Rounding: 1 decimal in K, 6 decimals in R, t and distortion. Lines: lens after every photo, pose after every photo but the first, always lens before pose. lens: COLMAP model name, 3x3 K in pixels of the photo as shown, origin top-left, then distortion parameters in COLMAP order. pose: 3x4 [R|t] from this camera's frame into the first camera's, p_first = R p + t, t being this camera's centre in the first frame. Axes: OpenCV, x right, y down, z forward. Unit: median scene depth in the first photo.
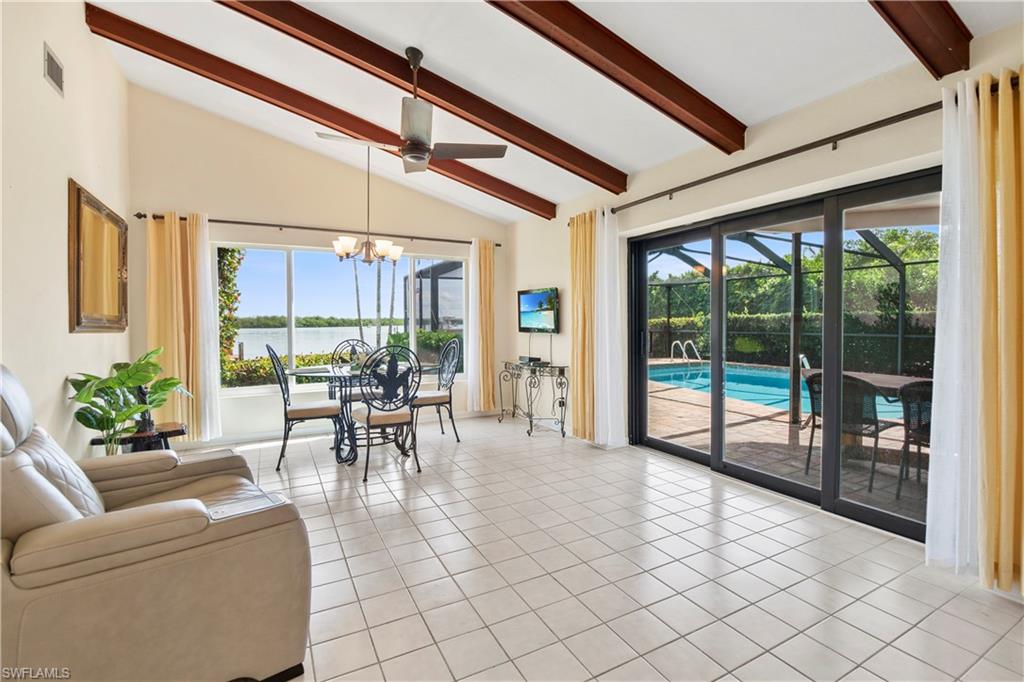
lens RADIAL K [[457.2, 0, 511.4], [0, 457.2, 320.3], [0, 0, 1]] dist [0.038847, -0.002044]
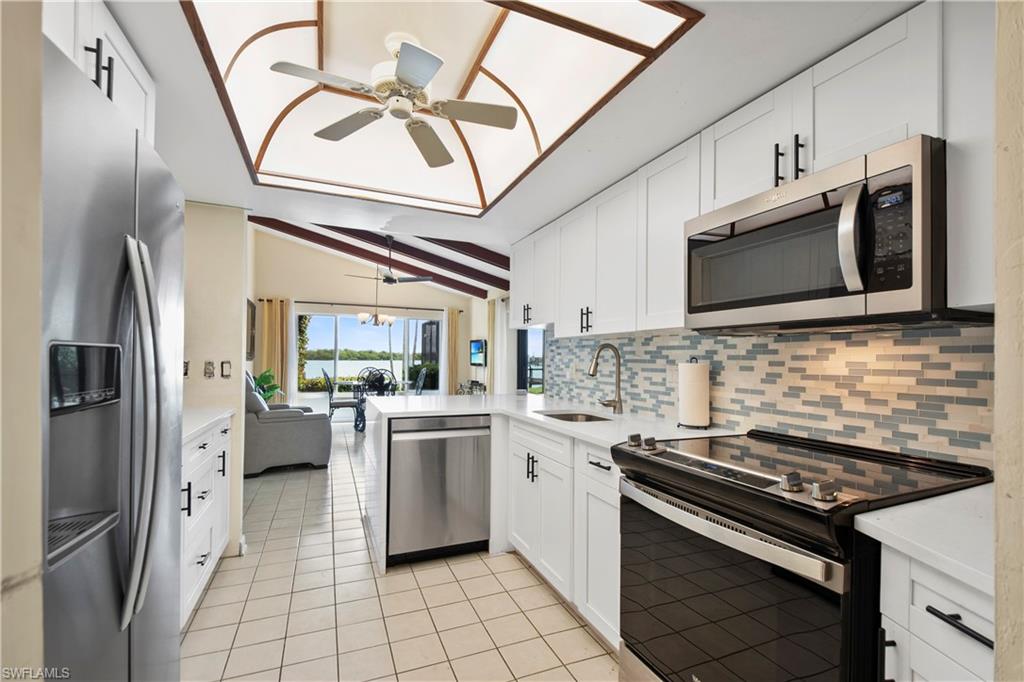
lens RADIAL K [[457.2, 0, 515.5], [0, 457.2, 349.6], [0, 0, 1]] dist [0.038847, -0.002044]
pose [[0.994877, 0.016256, -0.099779, 0.366929], [-0.017701, 0.999751, -0.013613, -0.011965], [0.099533, 0.015309, 0.994916, -0.656770]]
